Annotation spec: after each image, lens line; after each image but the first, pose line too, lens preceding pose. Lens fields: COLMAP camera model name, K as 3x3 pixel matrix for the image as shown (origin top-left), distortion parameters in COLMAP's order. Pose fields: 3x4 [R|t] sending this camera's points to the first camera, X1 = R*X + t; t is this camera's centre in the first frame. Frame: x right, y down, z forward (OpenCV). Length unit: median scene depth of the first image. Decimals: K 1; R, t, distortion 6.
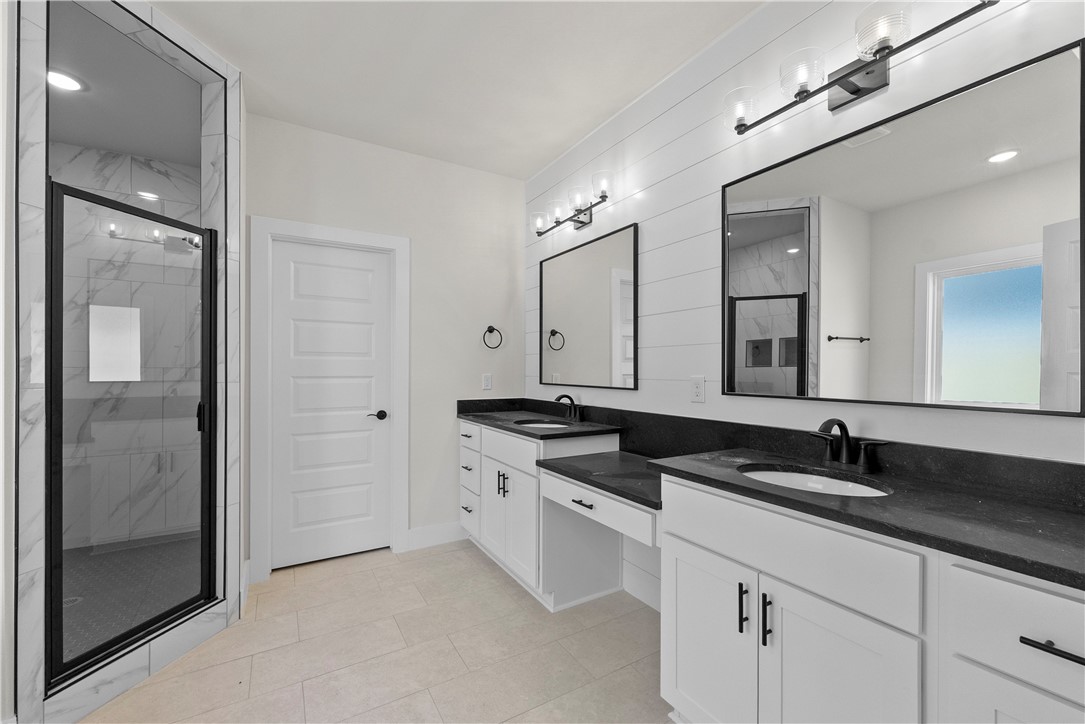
lens RADIAL K [[447.1, 0, 545.8], [0, 447.1, 366.8], [0, 0, 1]] dist [0.002424, -0.000387]
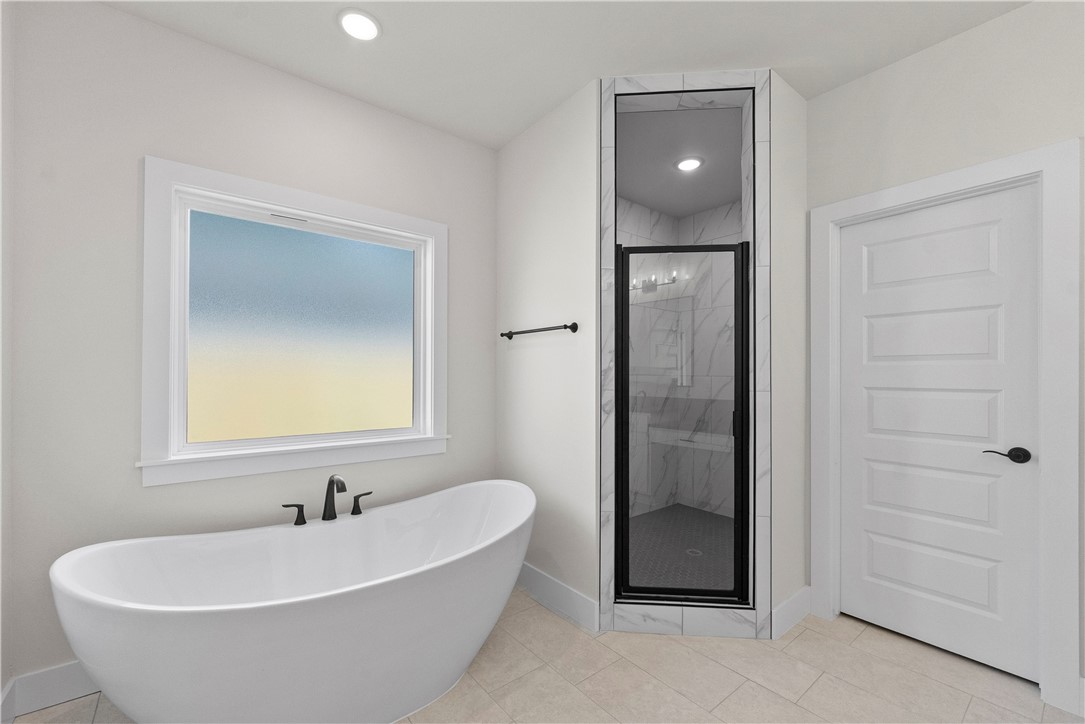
lens RADIAL K [[447.1, 0, 540.1], [0, 447.1, 373.9], [0, 0, 1]] dist [0.002424, -0.000387]
pose [[0.122382, -0.008047, -0.992450, 0.190264], [0.000247, 0.999967, -0.008077, 0.003938], [0.992483, 0.000744, 0.122380, 0.357658]]
